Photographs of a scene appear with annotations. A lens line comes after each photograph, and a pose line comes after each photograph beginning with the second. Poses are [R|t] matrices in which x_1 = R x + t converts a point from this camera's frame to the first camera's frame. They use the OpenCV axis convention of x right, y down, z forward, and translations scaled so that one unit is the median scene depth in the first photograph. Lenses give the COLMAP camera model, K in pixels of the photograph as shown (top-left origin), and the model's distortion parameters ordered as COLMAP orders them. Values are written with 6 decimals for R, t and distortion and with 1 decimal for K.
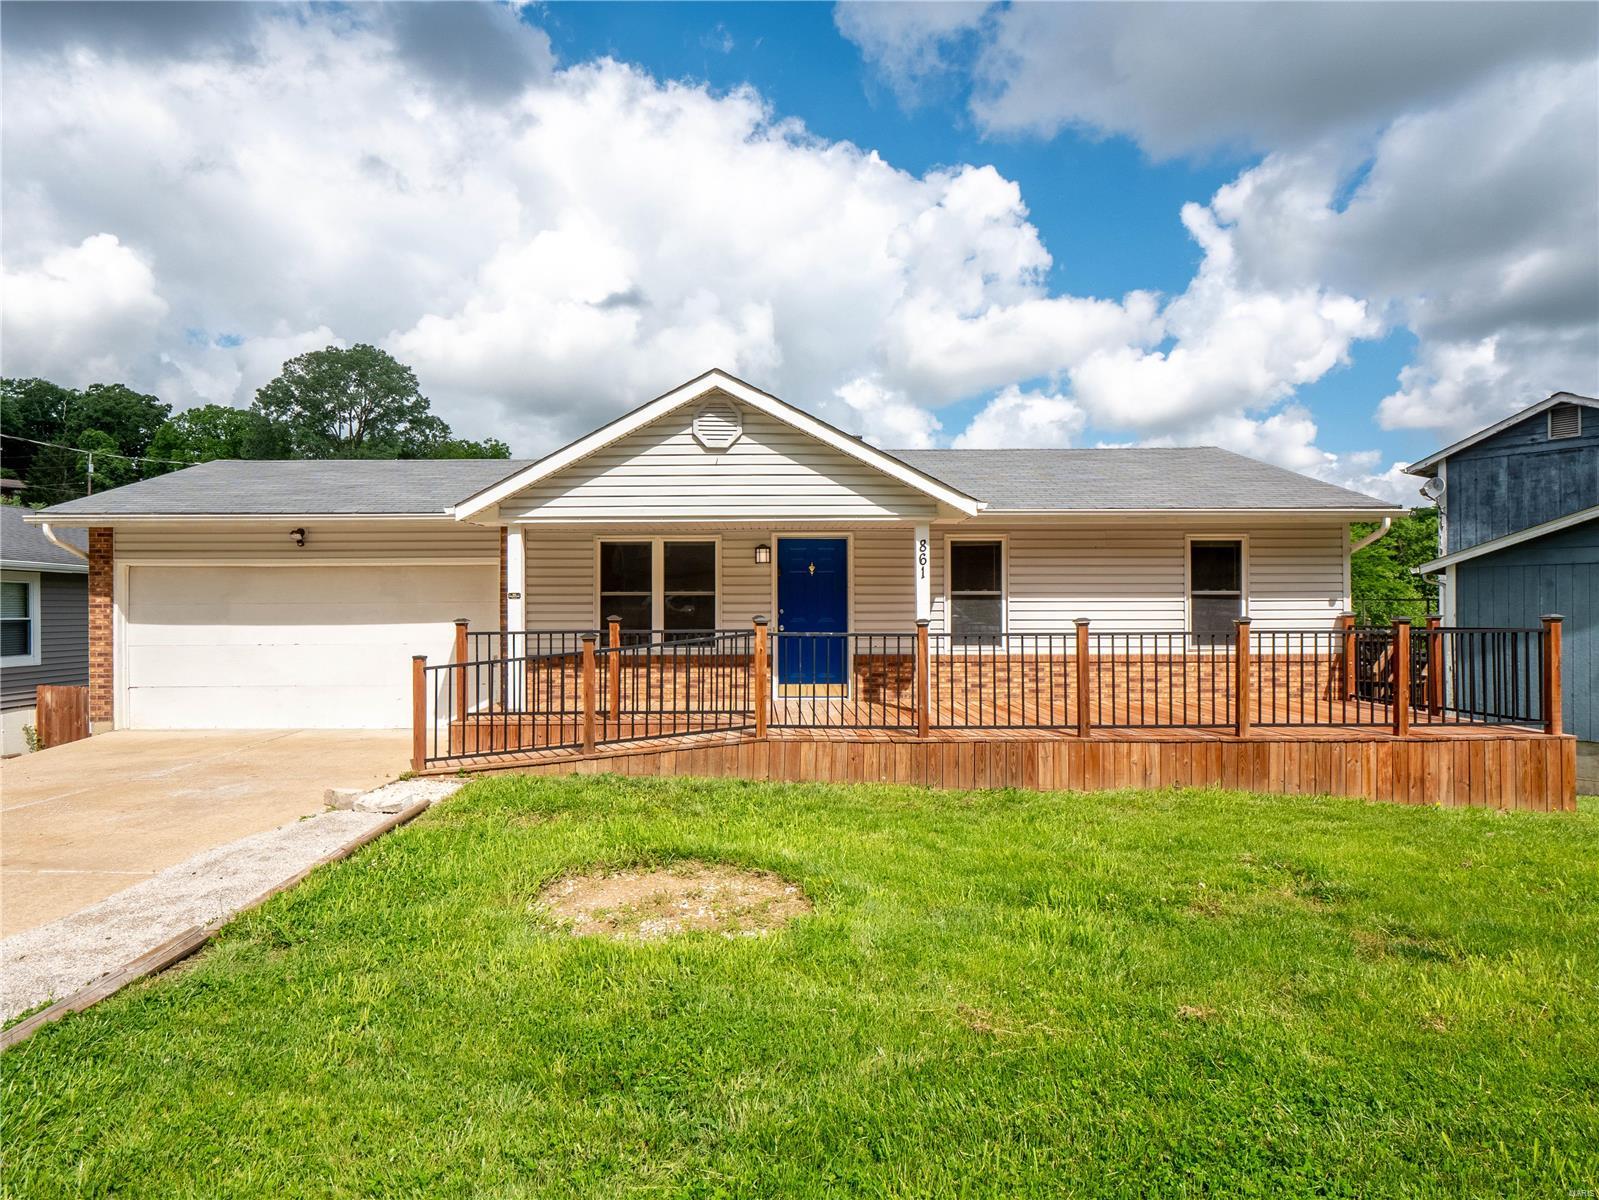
lens RADIAL K [[905.8, 0, 765.2], [0, 905.8, 608.5], [0, 0, 1]] dist [-0.003175, -0.002400]
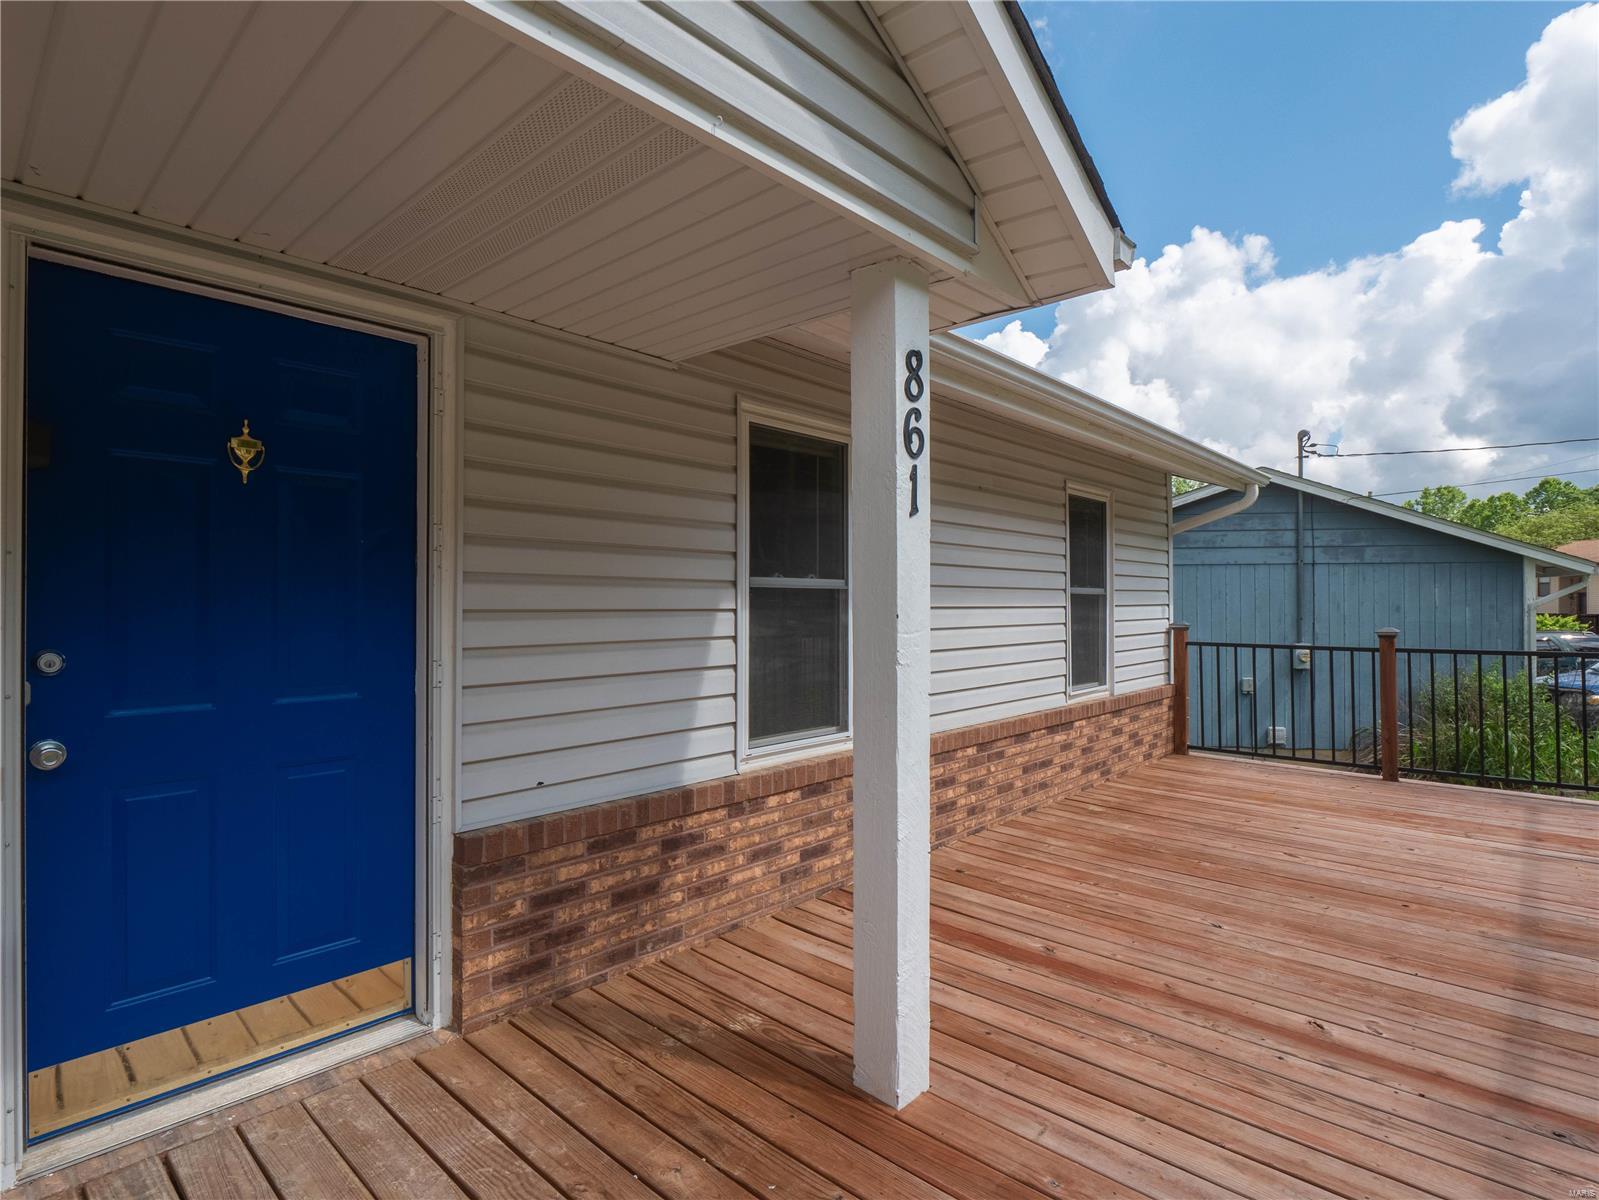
lens RADIAL K [[801.6, 0, 811.6], [0, 801.6, 595.2], [0, 0, 1]] dist [0.006400, -0.012041]
pose [[0.662315, 0.008705, 0.749175, 0.002053], [-0.007370, 0.999960, -0.005103, -0.010870], [-0.749189, -0.002141, 0.662353, 0.795644]]
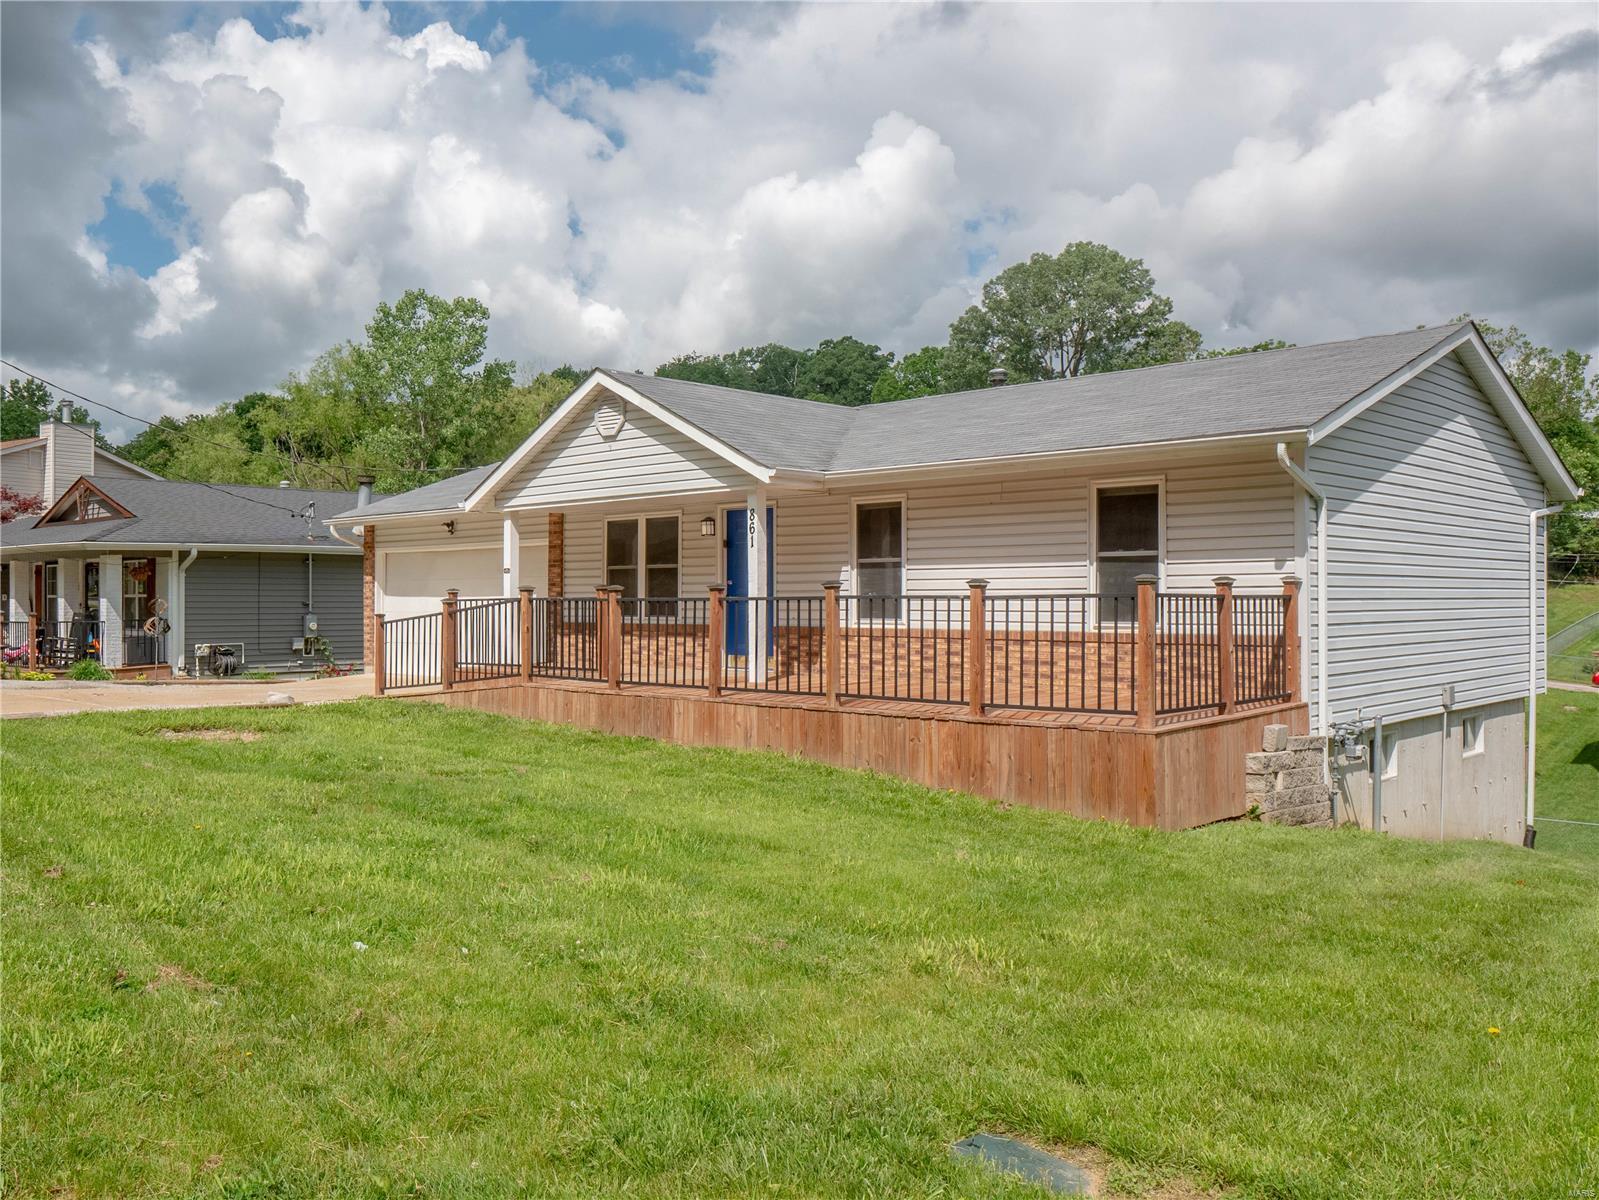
lens RADIAL K [[1308.0, 0, 652.8], [0, 1308.0, 596.8], [0, 0, 1]] dist [-0.005493, -0.008047]
pose [[0.685214, -0.000149, -0.728341, 1.032641], [0.001570, 0.999998, 0.001273, 0.017413], [0.728340, -0.002016, 0.685213, -0.060654]]
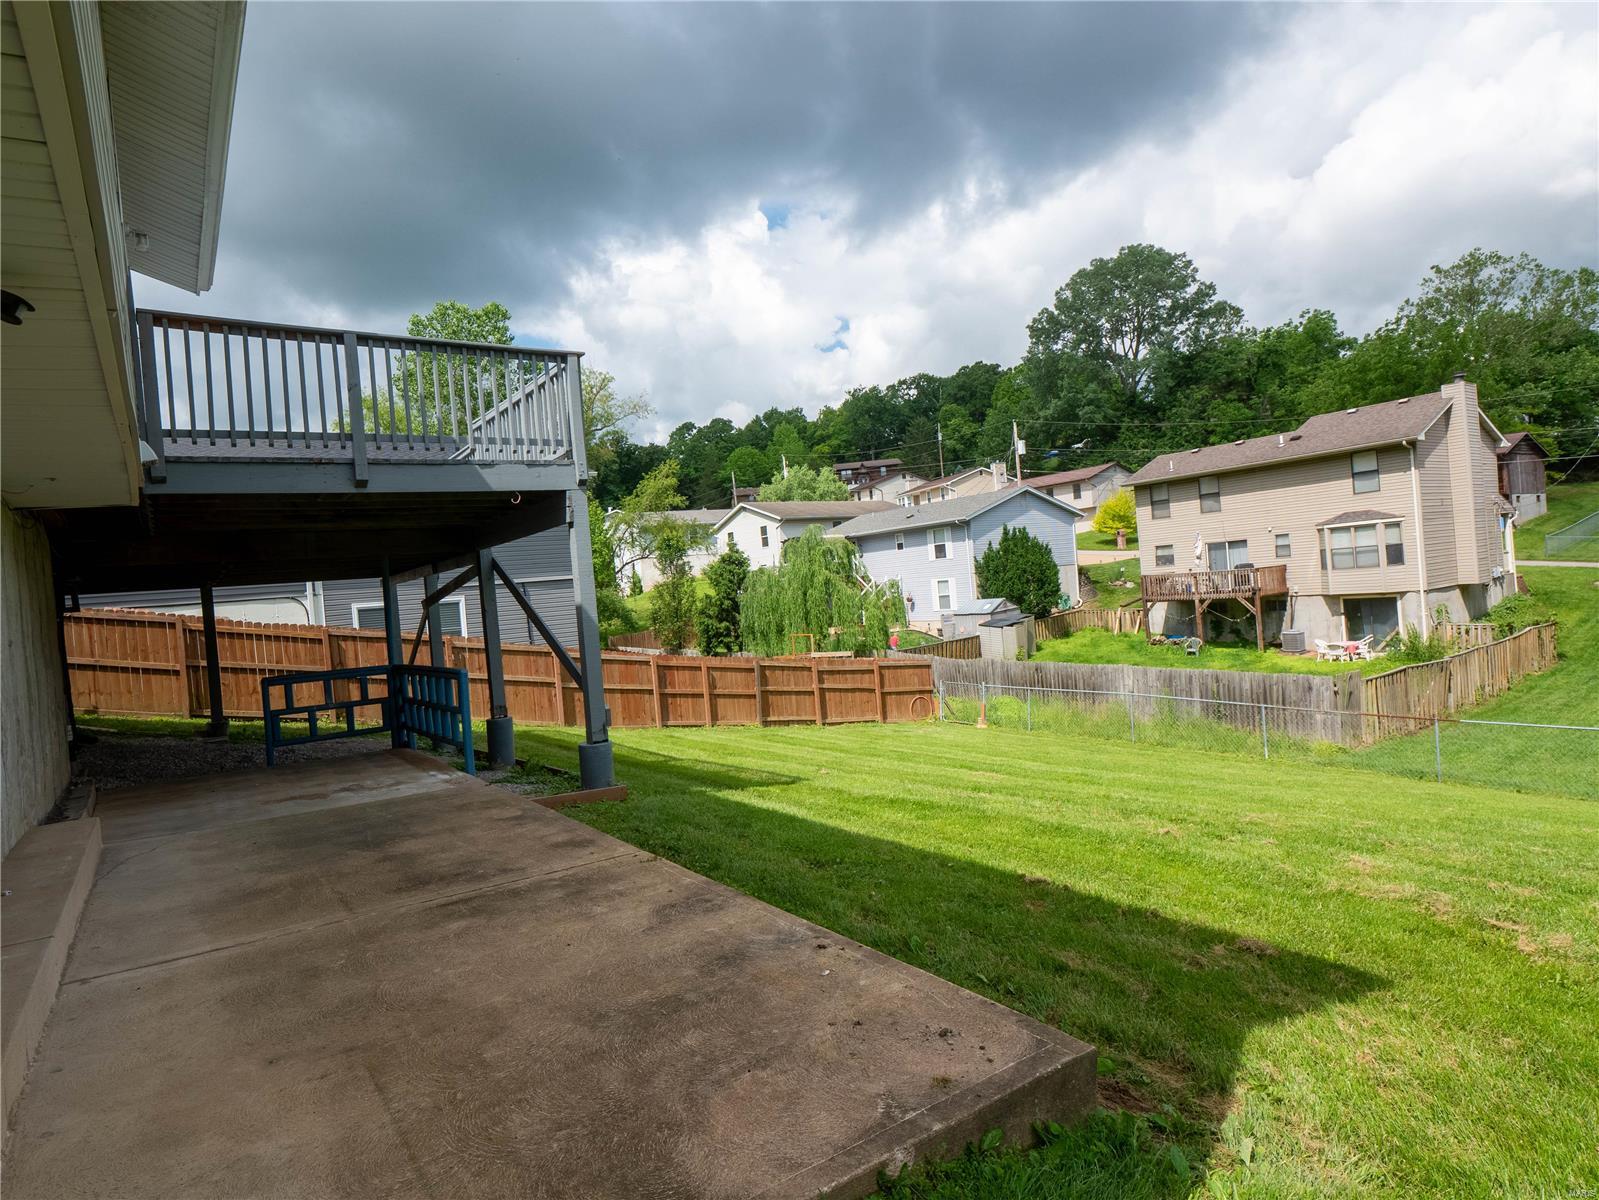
lens RADIAL K [[894.2, 0, 798.0], [0, 894.2, 593.5], [0, 0, 1]] dist [-0.003646, -0.000503]
pose [[0.586816, -0.044674, -0.808487, 0.701396], [0.085449, 0.996318, 0.006967, 0.222469], [0.805199, -0.073173, 0.588472, 1.700671]]
